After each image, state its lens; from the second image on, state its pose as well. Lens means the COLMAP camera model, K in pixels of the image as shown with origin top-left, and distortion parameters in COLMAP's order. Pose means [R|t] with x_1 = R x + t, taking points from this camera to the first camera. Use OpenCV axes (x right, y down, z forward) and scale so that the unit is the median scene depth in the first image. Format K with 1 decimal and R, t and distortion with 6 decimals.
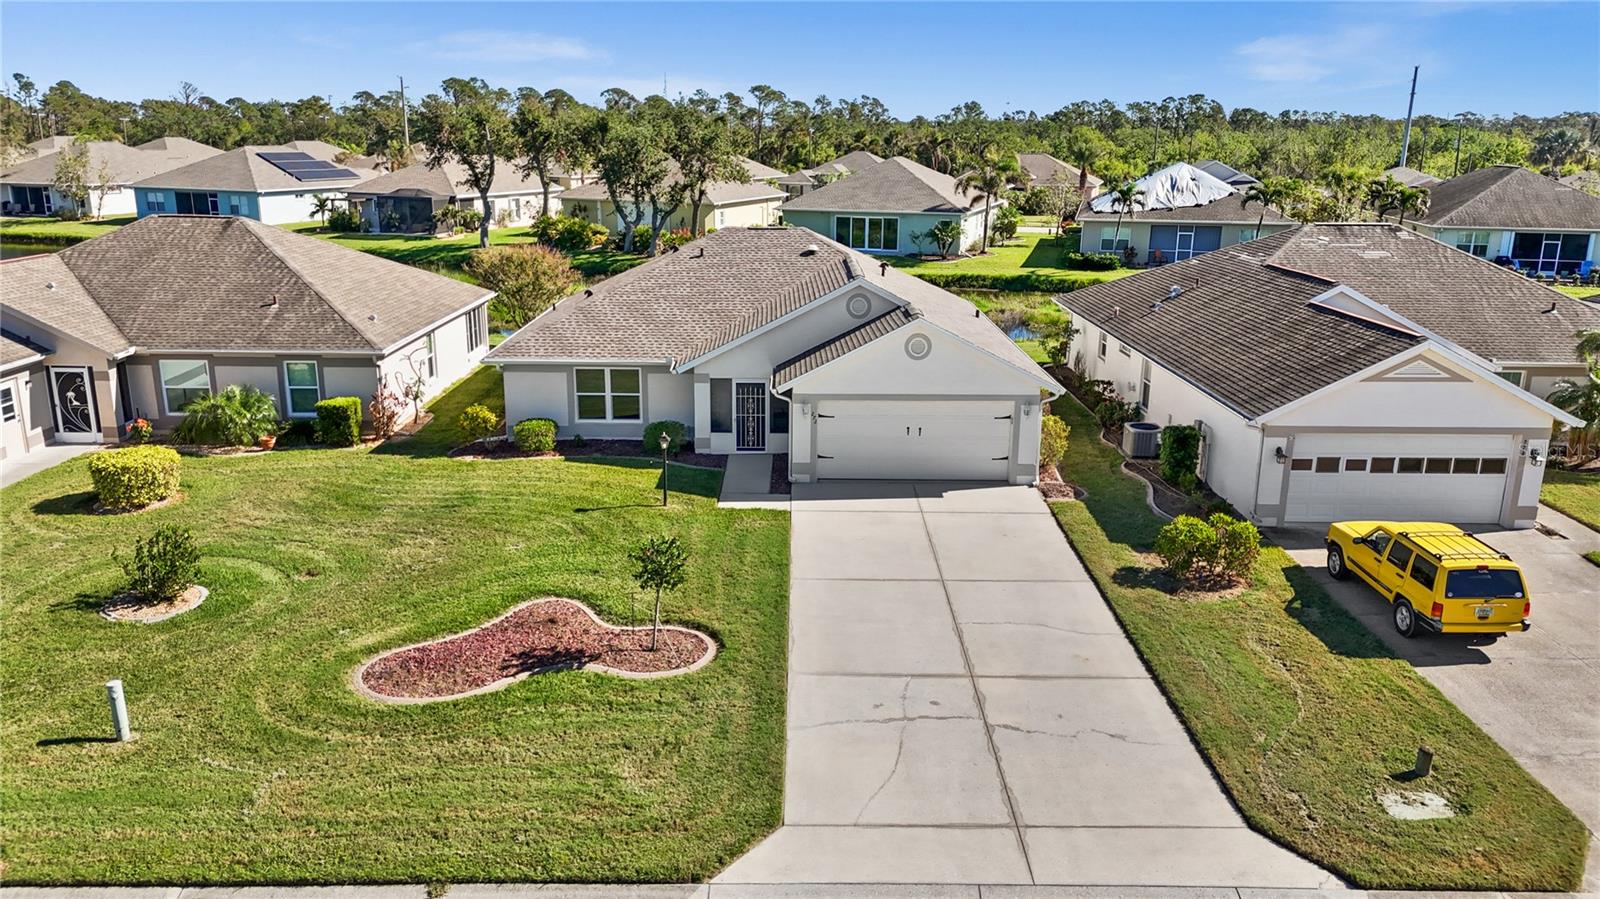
lens RADIAL K [[1185.2, 0, 802.7], [0, 1185.2, 458.7], [0, 0, 1]] dist [0.073133, -0.073079]
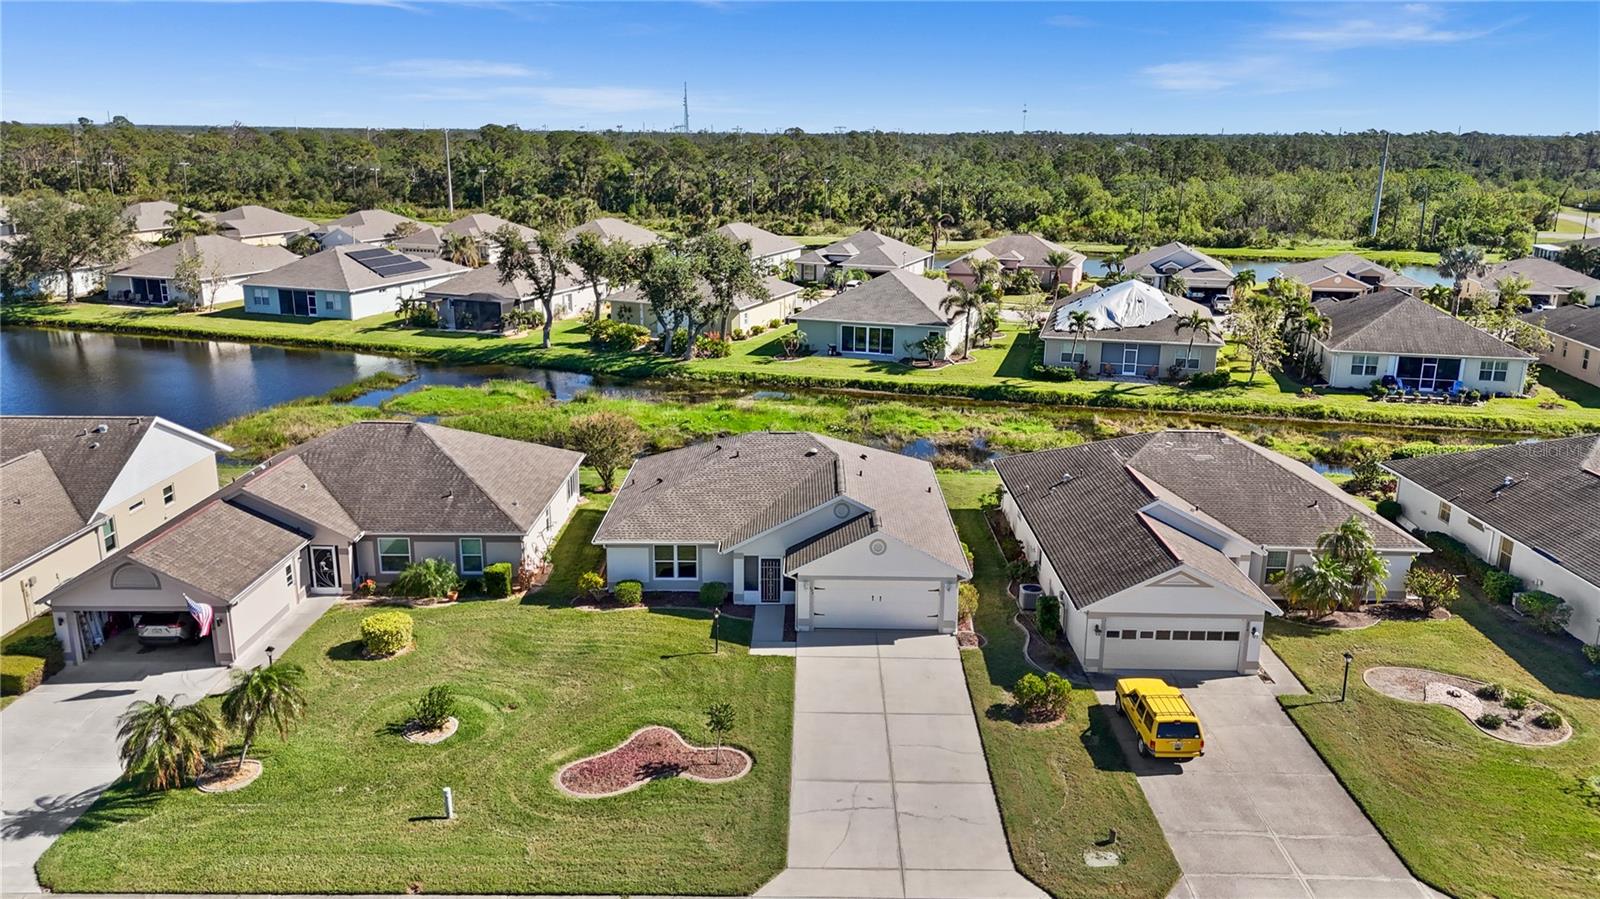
lens RADIAL K [[1185.2, 0, 805.0], [0, 1185.2, 456.6], [0, 0, 1]] dist [0.073133, -0.073079]
pose [[0.999910, 0.004401, -0.012658, 0.018389], [-0.004416, 0.999990, -0.001175, -0.195281], [0.012653, 0.001231, 0.999919, -0.517461]]
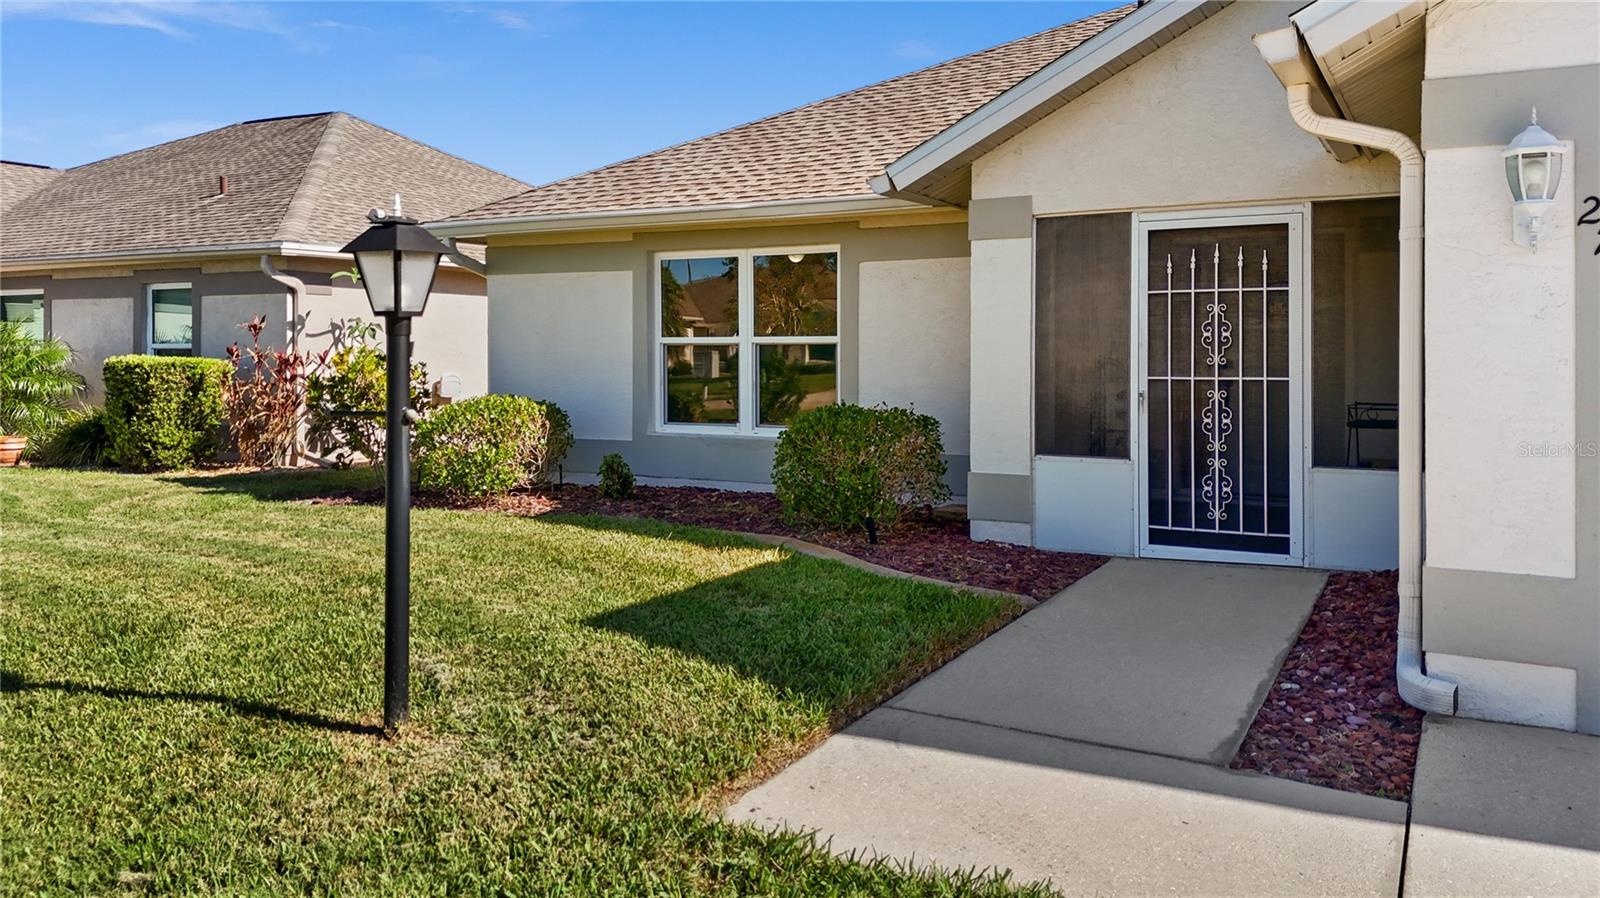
lens RADIAL K [[1185.2, 0, 823.6], [0, 1185.2, 336.8], [0, 0, 1]] dist [0.073133, -0.073079]
pose [[0.883903, -0.013226, -0.467483, -0.004950], [-0.118981, 0.960349, -0.252136, 0.020112], [0.452281, 0.278485, 0.847282, 0.791622]]
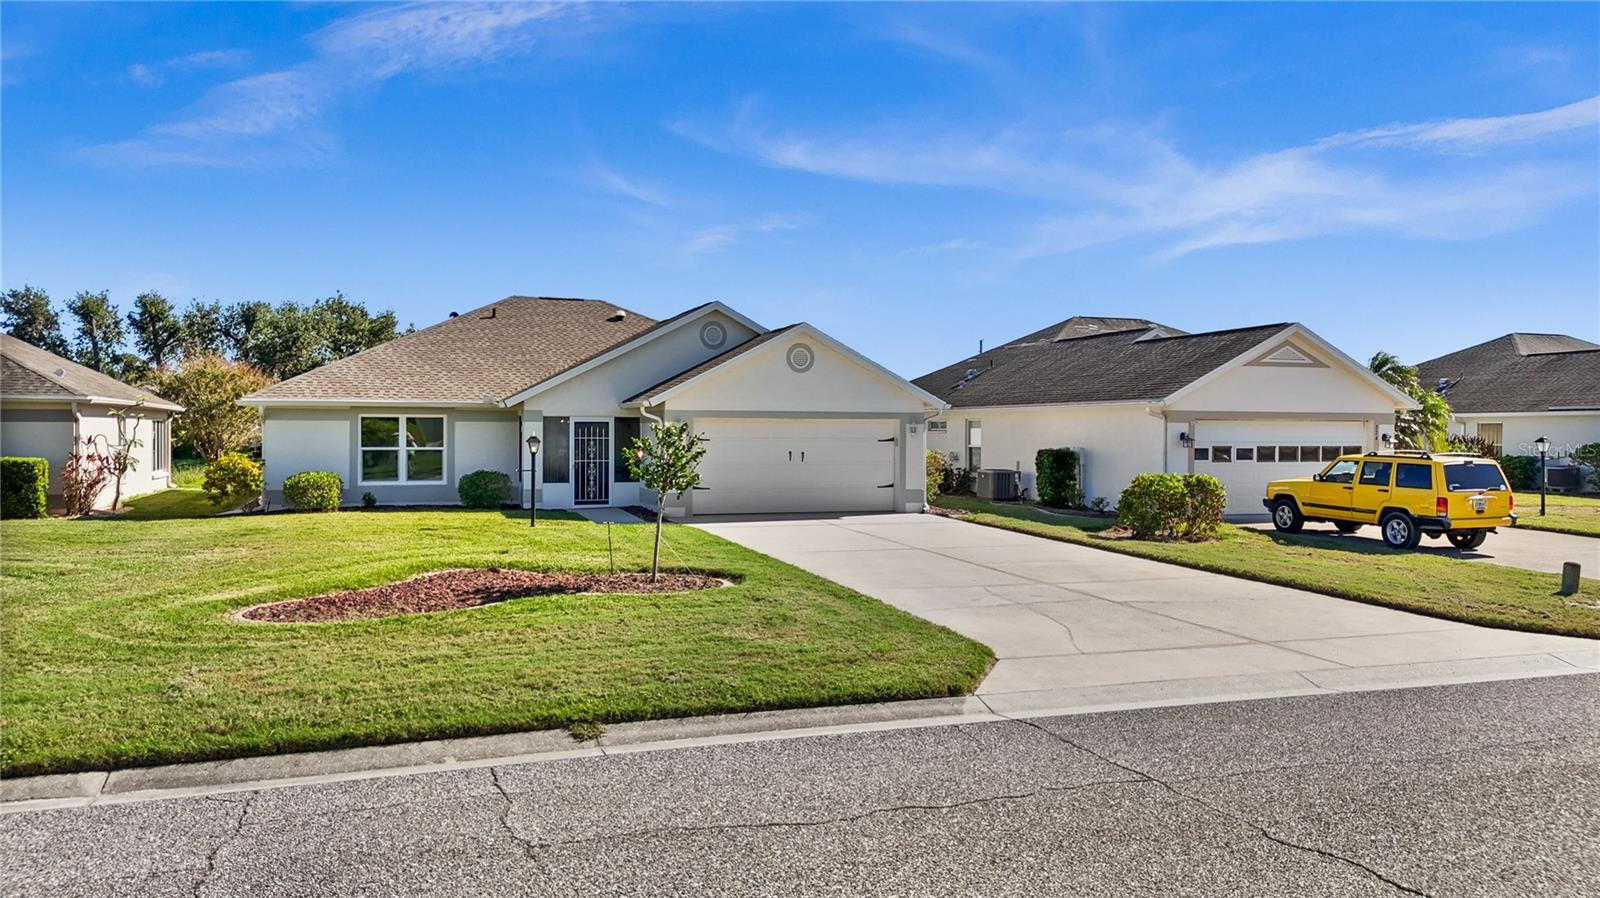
lens RADIAL K [[1185.2, 0, 808.8], [0, 1185.2, 451.6], [0, 0, 1]] dist [0.073133, -0.073079]
pose [[0.943895, -0.012039, 0.330027, -0.180769], [0.092213, 0.969195, -0.228380, 0.168897], [-0.317111, 0.245999, 0.915929, 0.170804]]
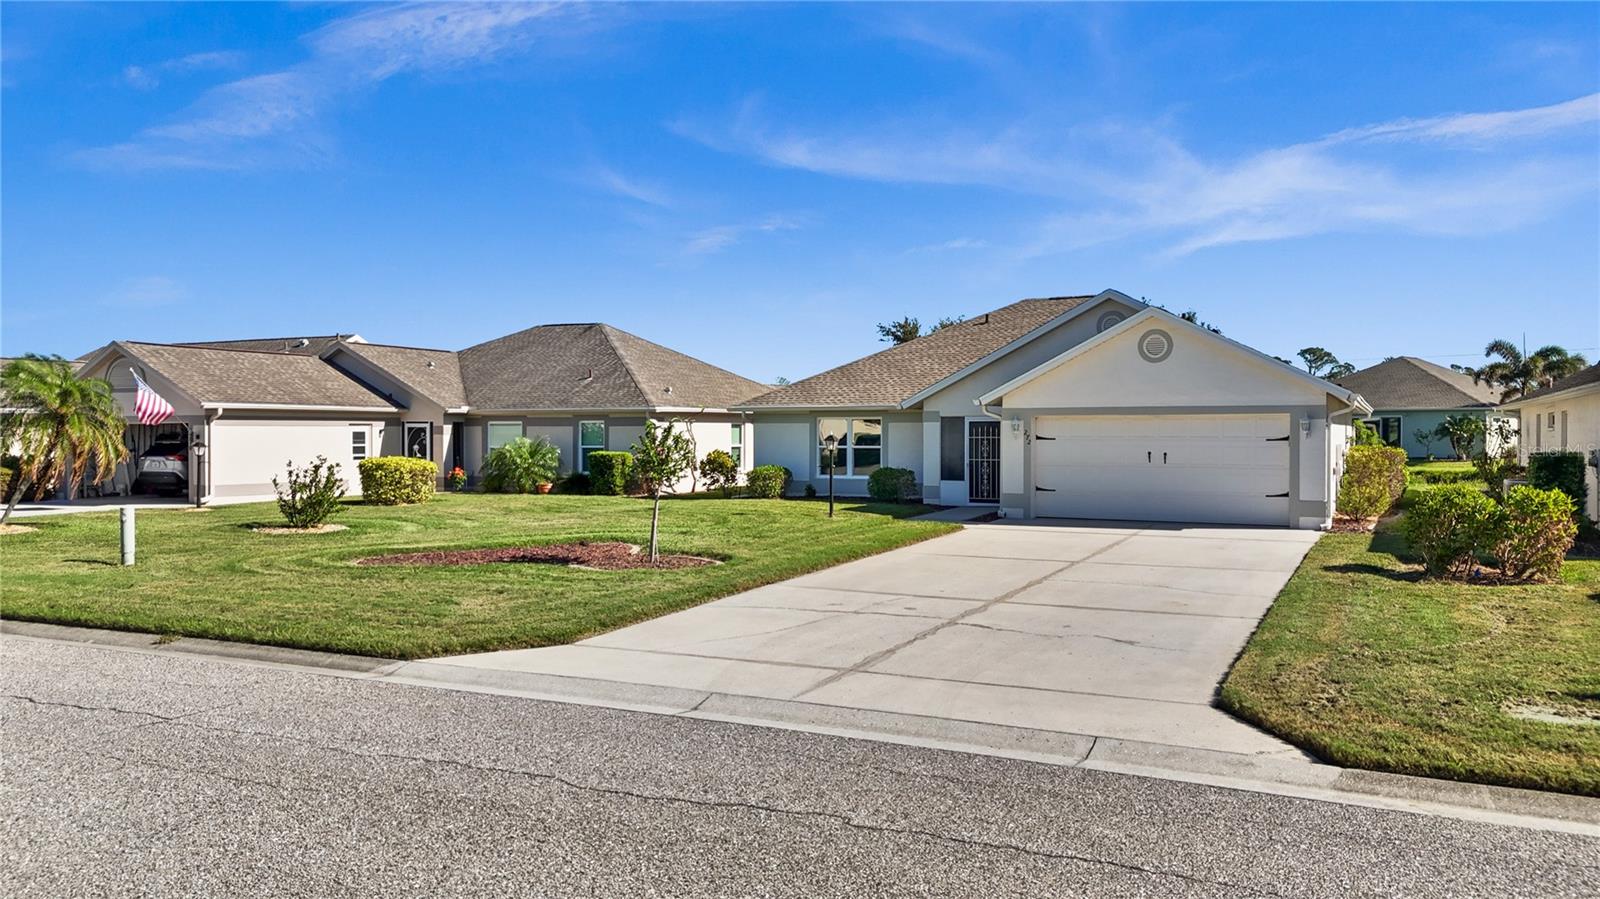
lens RADIAL K [[1185.2, 0, 791.5], [0, 1185.2, 442.3], [0, 0, 1]] dist [0.073133, -0.073079]
pose [[0.890778, -0.006298, -0.454394, 0.226571], [-0.110449, 0.966921, -0.229923, 0.167862], [0.440811, 0.254998, 0.860617, 0.194755]]
